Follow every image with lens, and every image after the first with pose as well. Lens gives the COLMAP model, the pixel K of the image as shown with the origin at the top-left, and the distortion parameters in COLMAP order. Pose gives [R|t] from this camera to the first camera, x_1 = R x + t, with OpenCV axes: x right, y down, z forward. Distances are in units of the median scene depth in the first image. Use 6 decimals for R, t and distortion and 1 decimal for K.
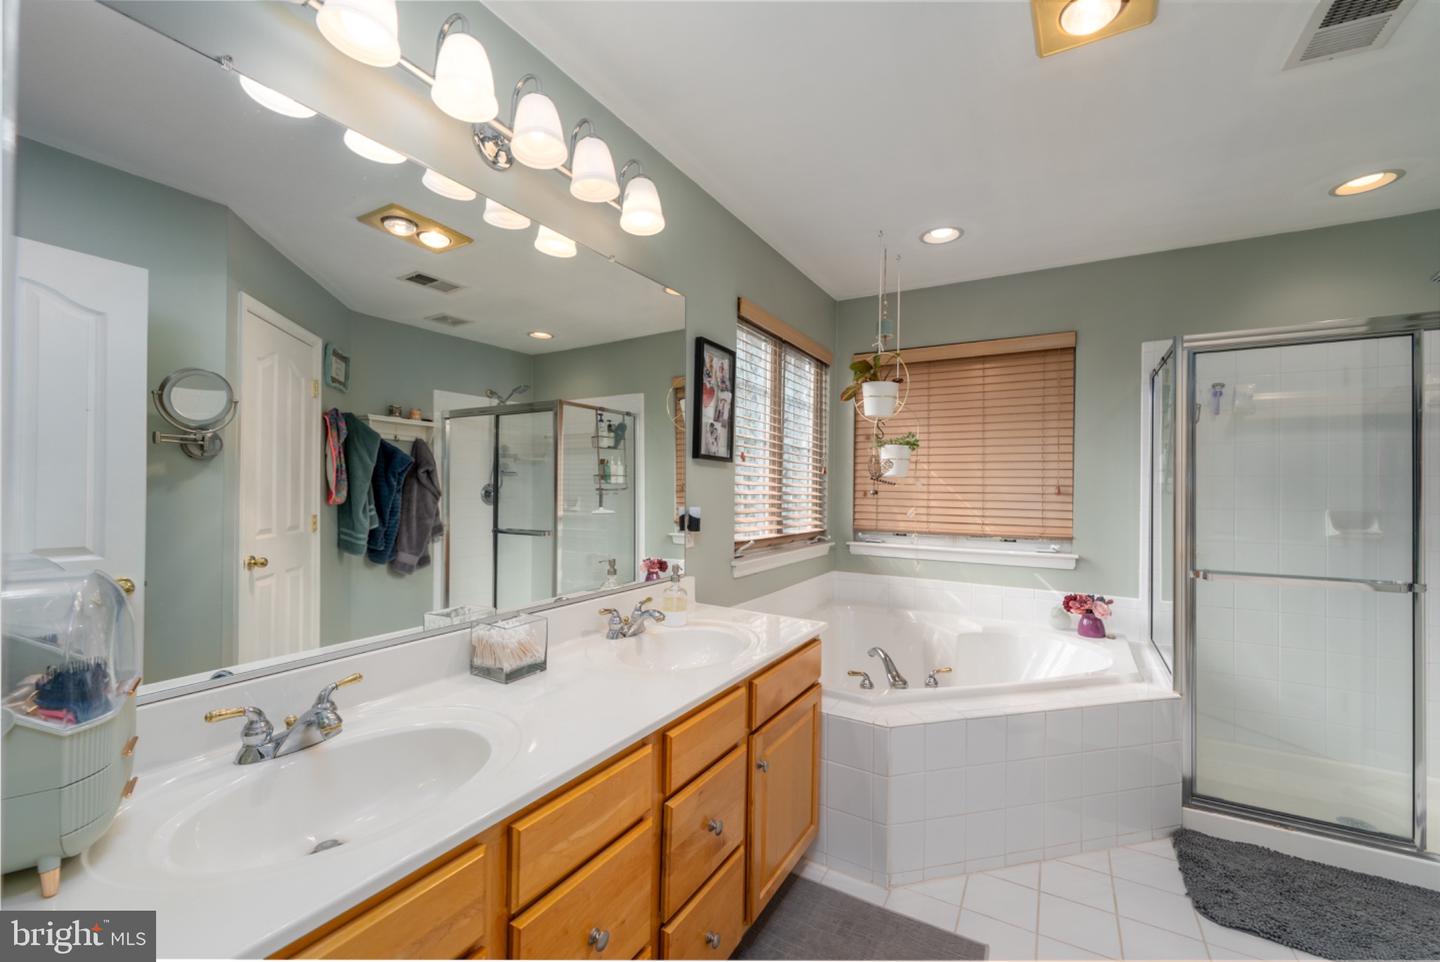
lens RADIAL K [[585.5, 0, 720.9], [0, 585.5, 485.7], [0, 0, 1]] dist [-0.001301, 0.000057]
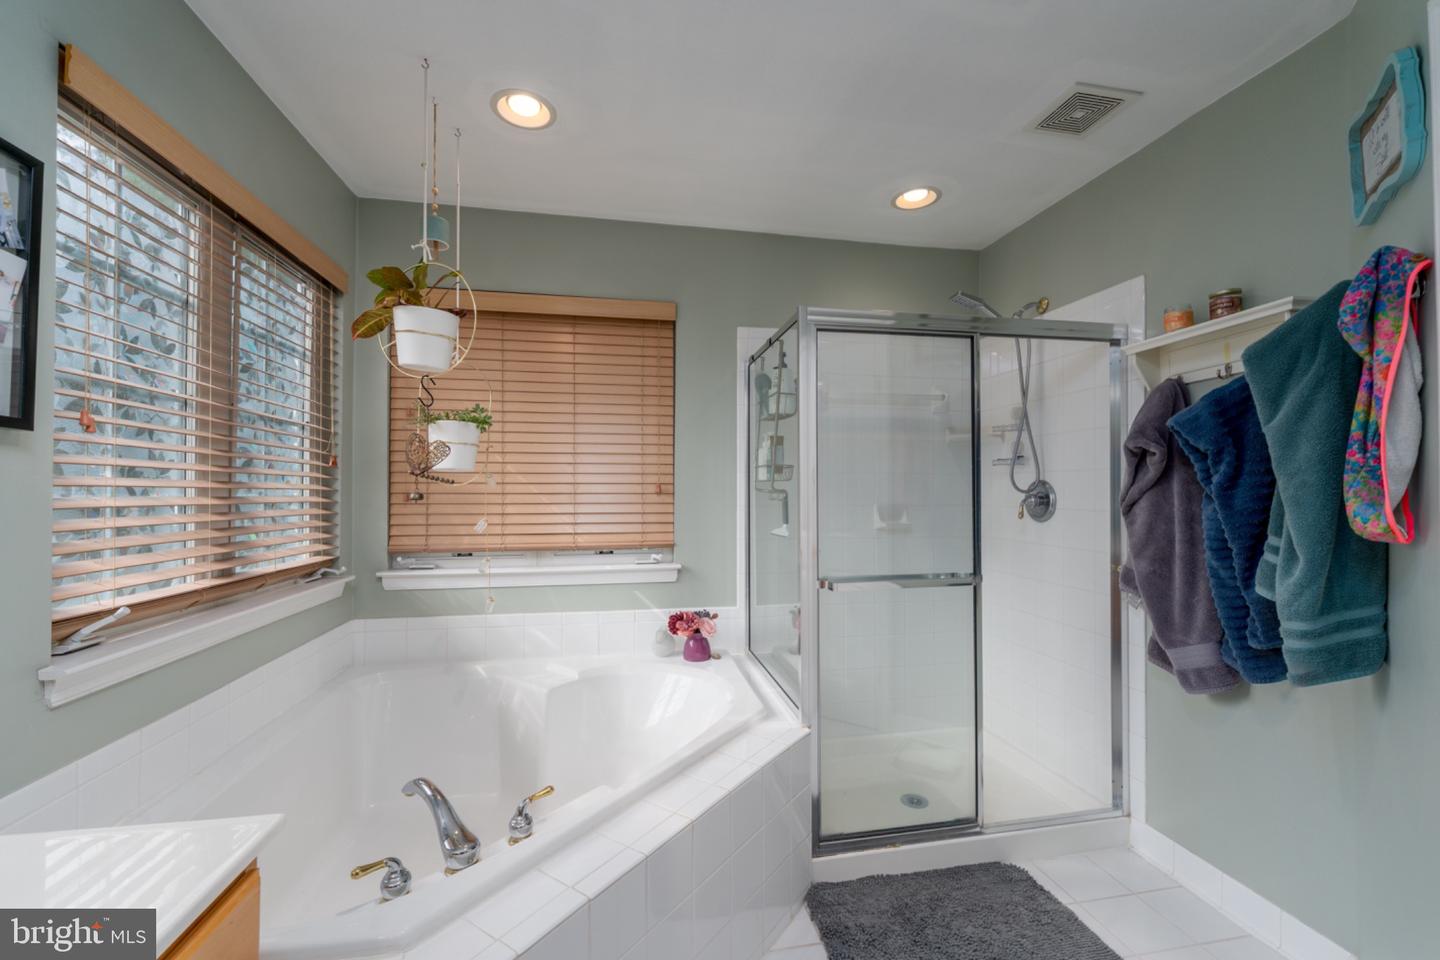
lens RADIAL K [[585.5, 0, 720.9], [0, 585.5, 484.7], [0, 0, 1]] dist [-0.001301, 0.000057]
pose [[0.756768, -0.007239, 0.653644, 0.094944], [0.007582, 0.999969, 0.002296, 0.000385], [-0.653640, 0.003219, 0.756799, 0.308948]]
